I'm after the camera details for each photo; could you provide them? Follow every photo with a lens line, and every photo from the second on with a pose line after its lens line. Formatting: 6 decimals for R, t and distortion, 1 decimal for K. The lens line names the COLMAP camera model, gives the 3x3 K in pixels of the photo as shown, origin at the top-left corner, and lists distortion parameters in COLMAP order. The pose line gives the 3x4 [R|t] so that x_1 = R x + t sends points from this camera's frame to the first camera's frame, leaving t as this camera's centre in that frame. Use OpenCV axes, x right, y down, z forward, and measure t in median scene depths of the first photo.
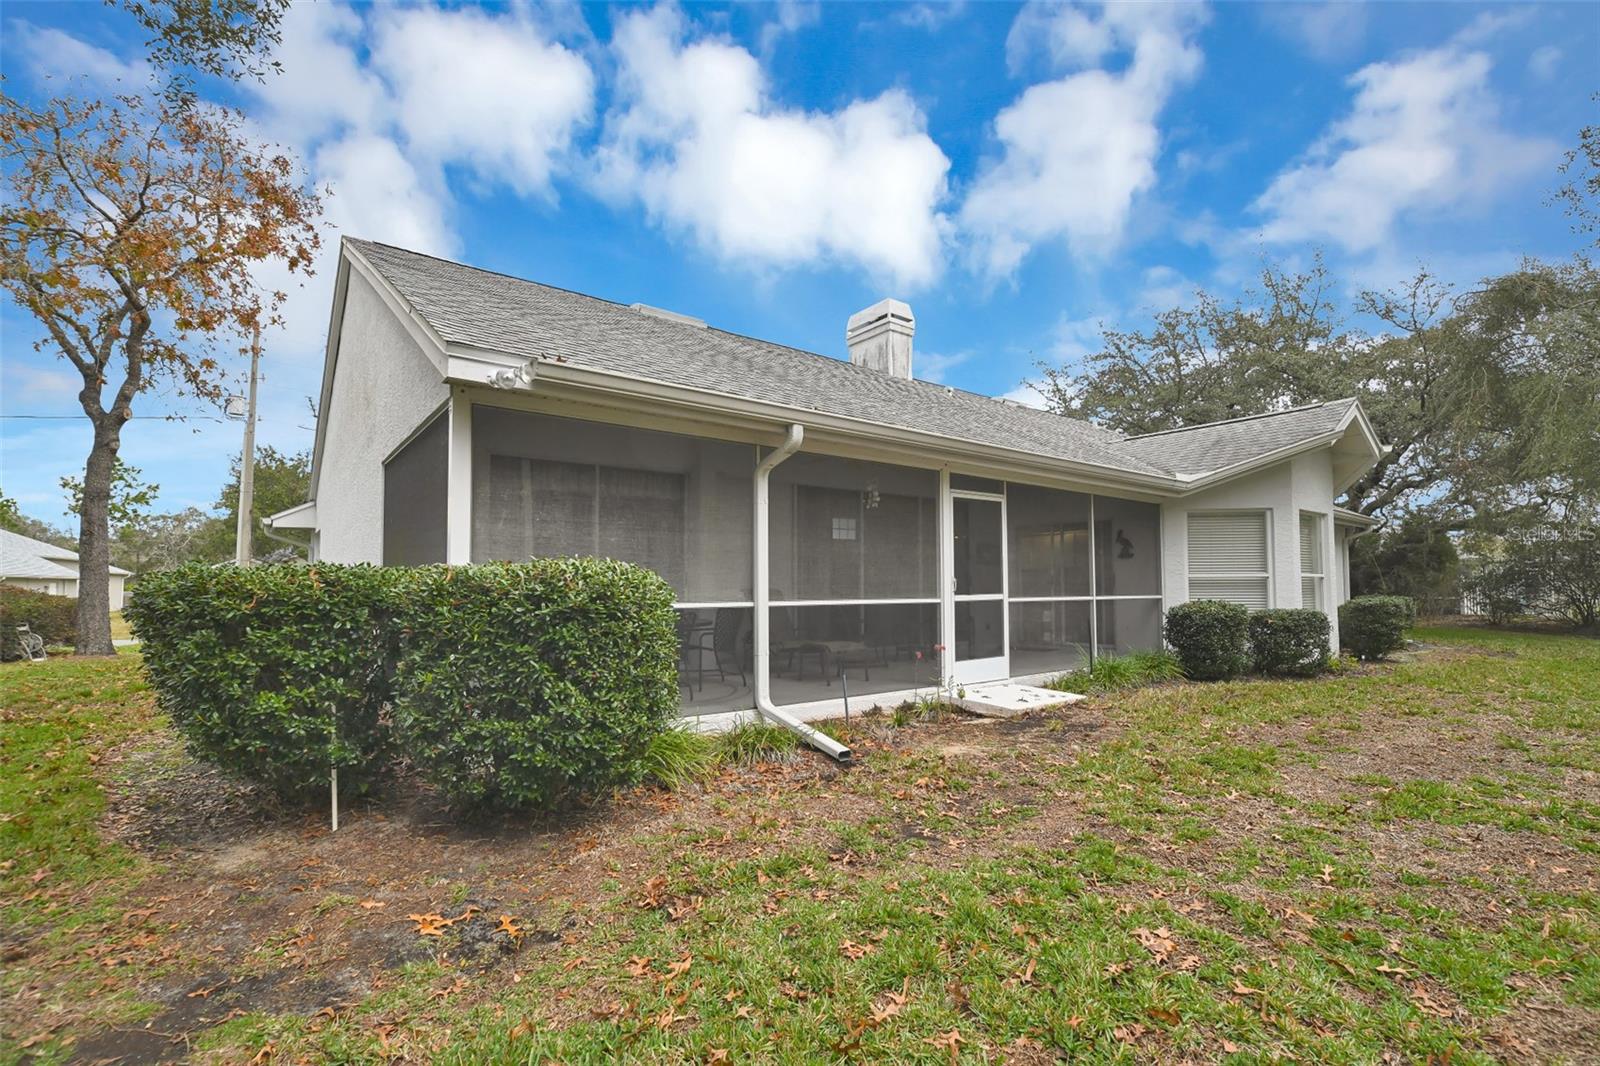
lens RADIAL K [[735.3, 0, 796.6], [0, 735.3, 536.6], [0, 0, 1]] dist [0.008102, -0.006495]
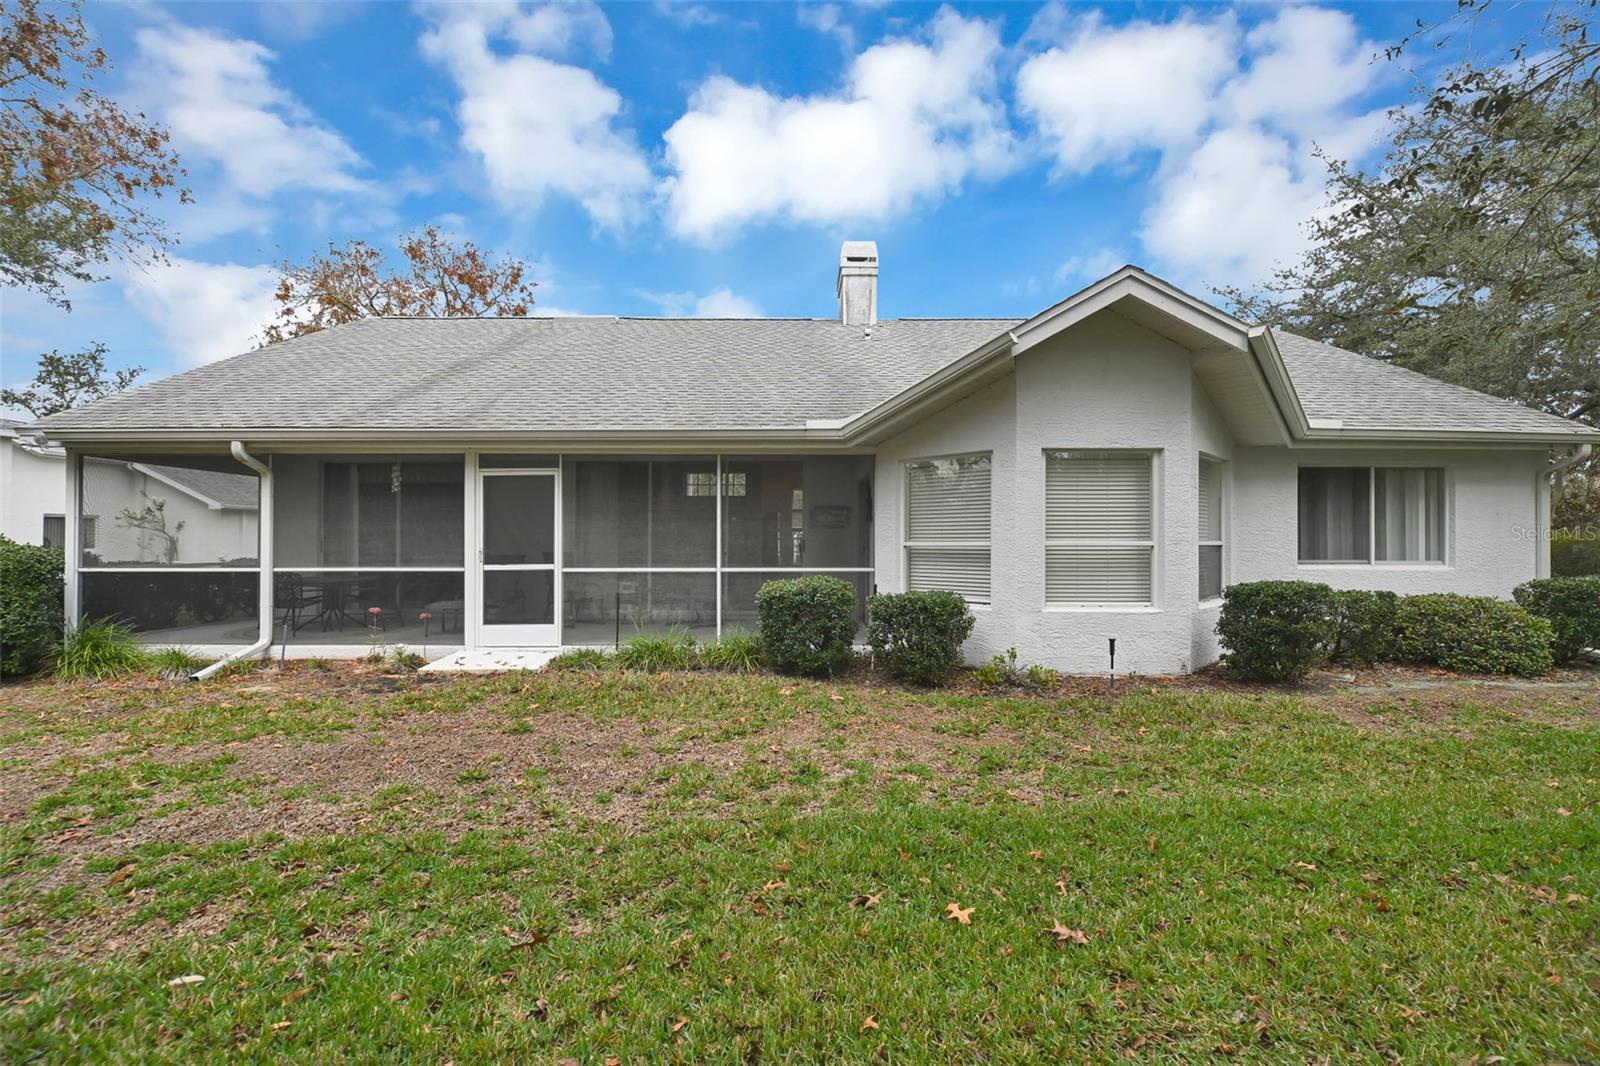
lens RADIAL K [[735.3, 0, 783.4], [0, 735.3, 543.4], [0, 0, 1]] dist [0.008102, -0.006495]
pose [[0.765717, -0.003139, -0.643170, 1.257638], [0.040629, 0.998227, 0.043499, 0.017222], [0.641893, -0.059439, 0.764487, 0.436882]]
